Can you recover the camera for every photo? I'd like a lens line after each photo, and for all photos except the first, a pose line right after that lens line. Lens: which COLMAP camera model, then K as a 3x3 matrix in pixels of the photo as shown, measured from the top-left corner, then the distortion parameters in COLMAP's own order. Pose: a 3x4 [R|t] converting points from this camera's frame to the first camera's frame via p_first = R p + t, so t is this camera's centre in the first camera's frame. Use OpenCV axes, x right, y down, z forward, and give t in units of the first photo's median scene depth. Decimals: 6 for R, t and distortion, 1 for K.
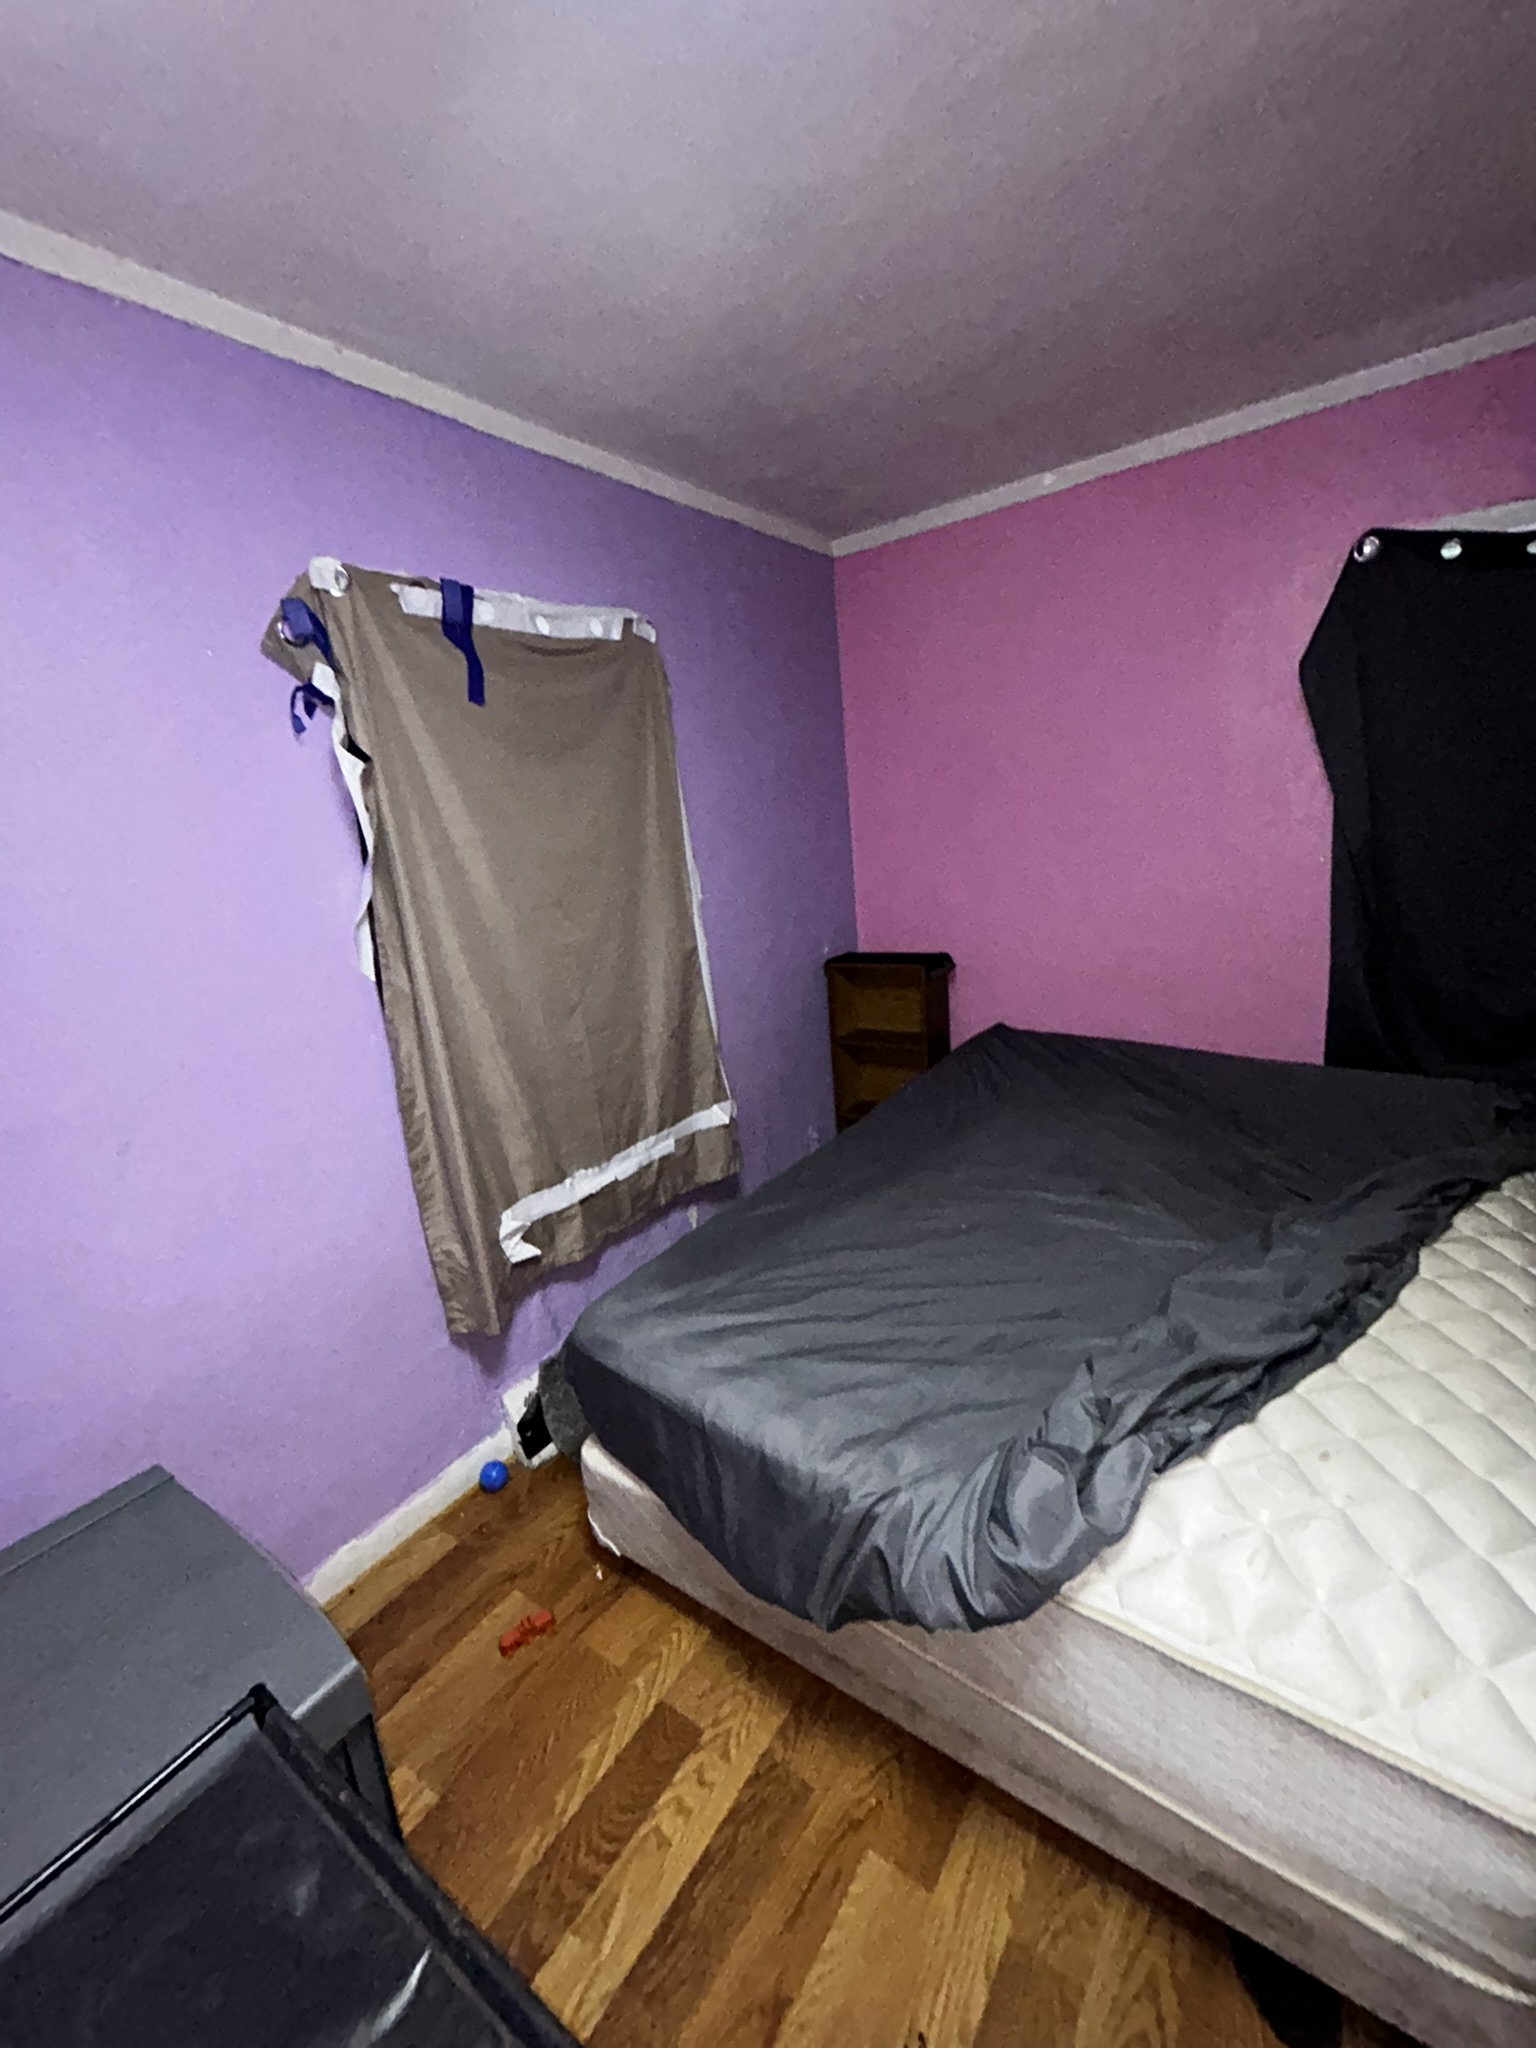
lens RADIAL K [[835.0, 0, 773.6], [0, 835.0, 1023.4], [0, 0, 1]] dist [-0.006937, 0.004512]
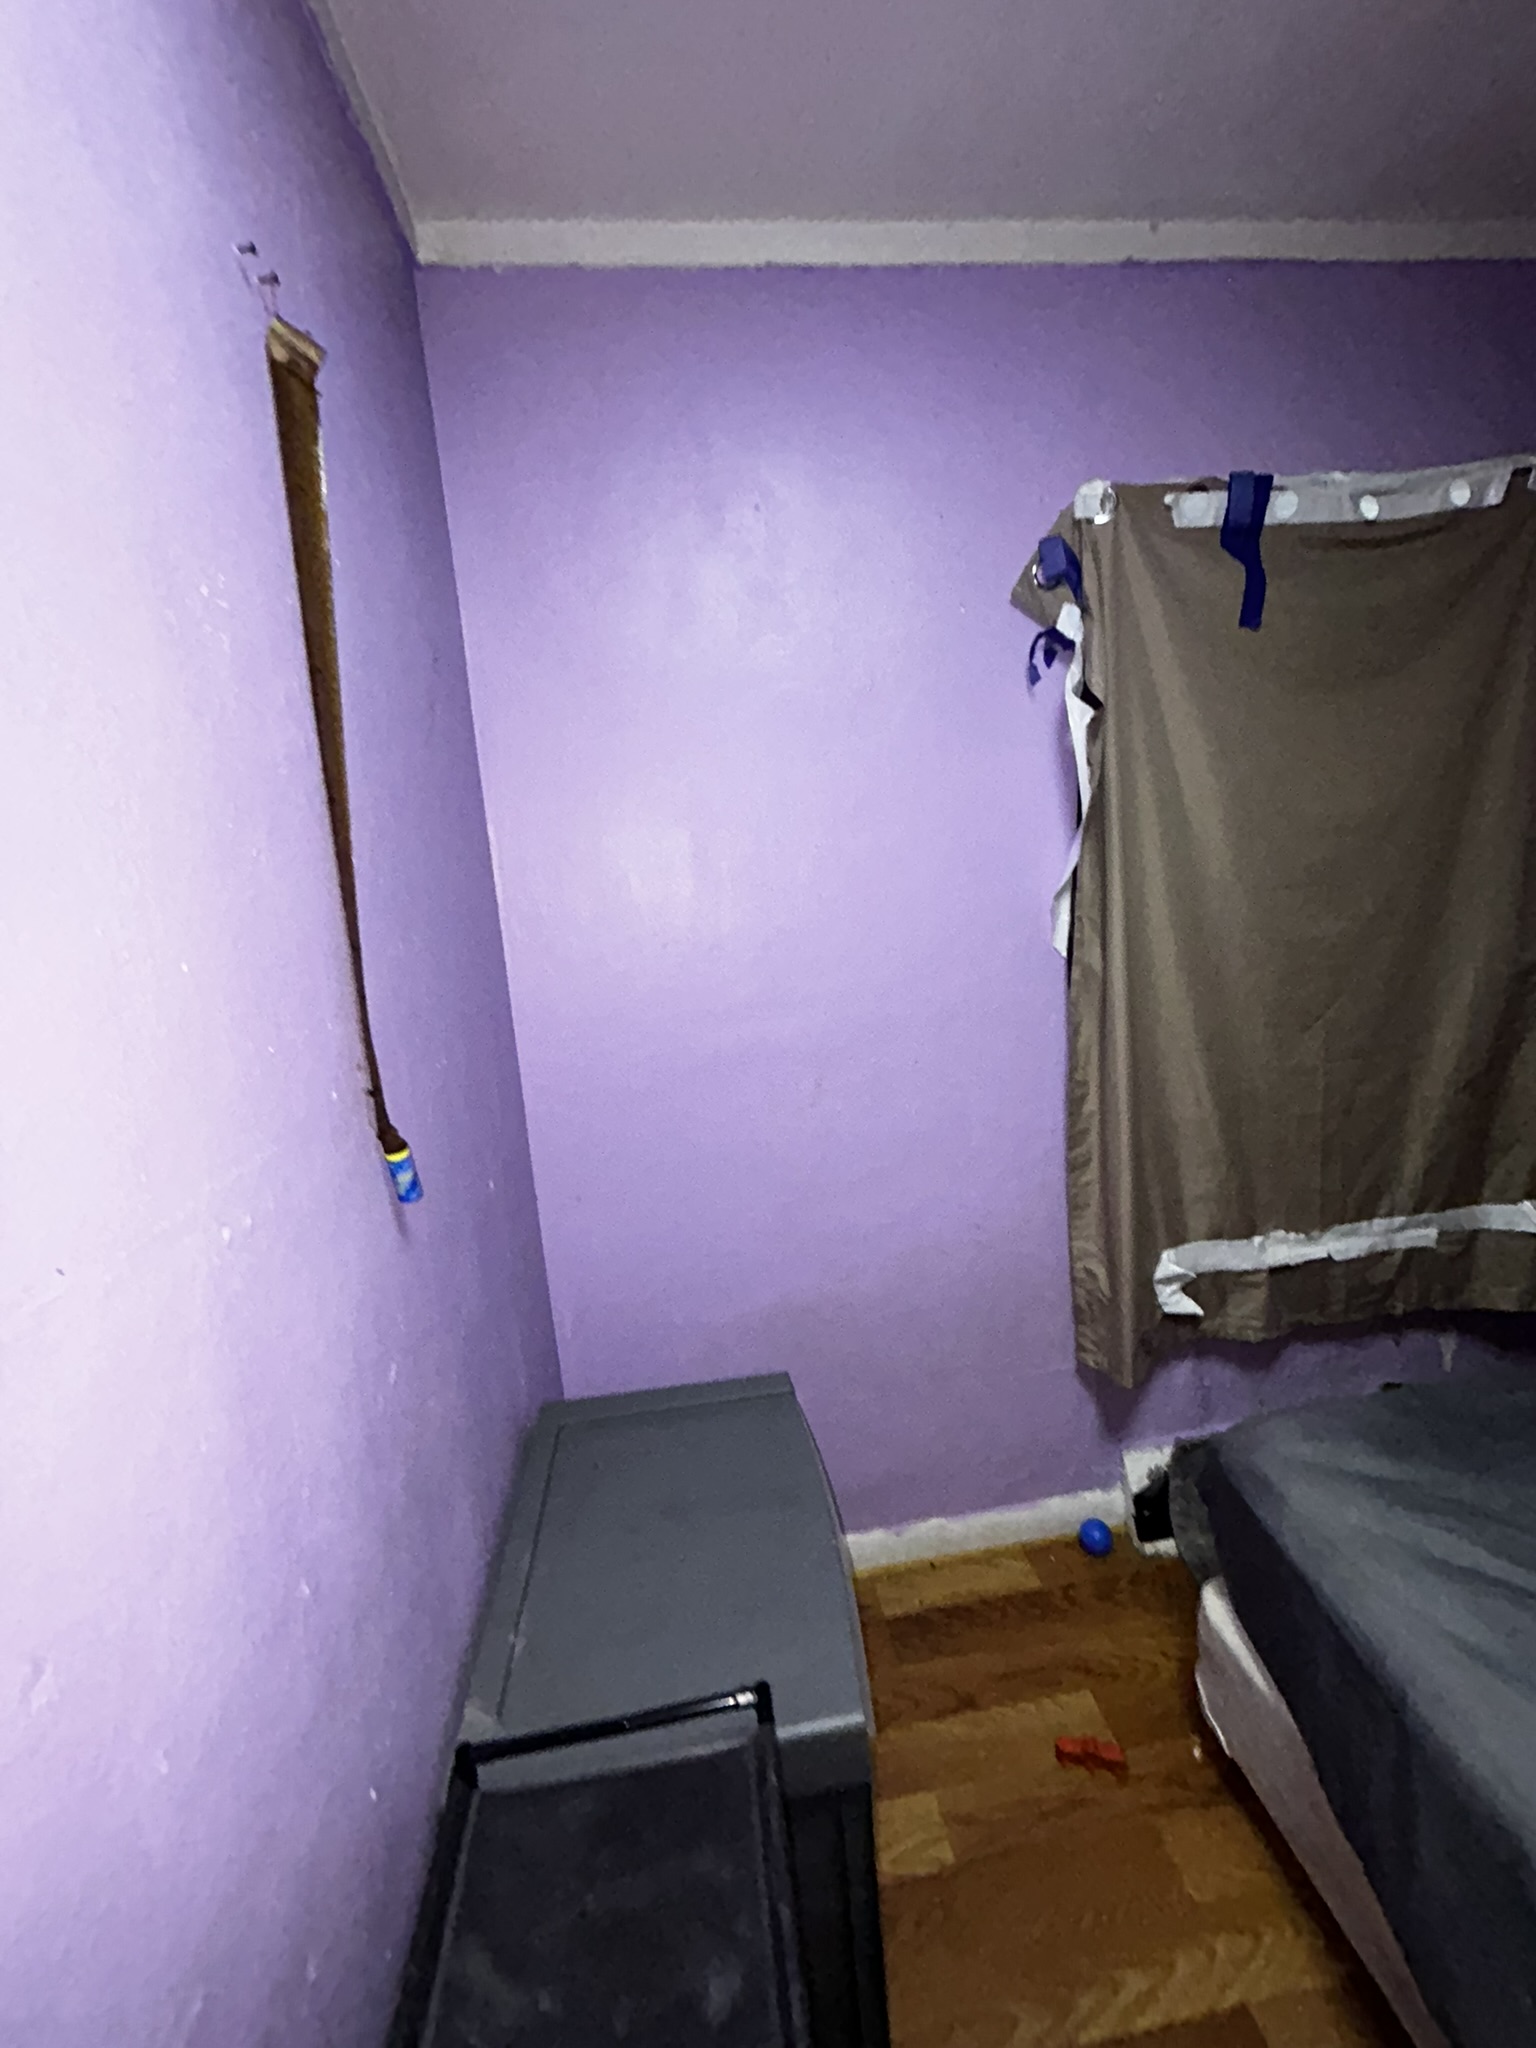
lens RADIAL K [[835.0, 0, 773.6], [0, 835.0, 1023.4], [0, 0, 1]] dist [-0.006937, 0.004512]
pose [[0.673328, 0.164637, -0.720780, -0.024402], [-0.150583, 0.984995, 0.084318, -0.007965], [0.723846, 0.051764, 0.688017, 0.134602]]
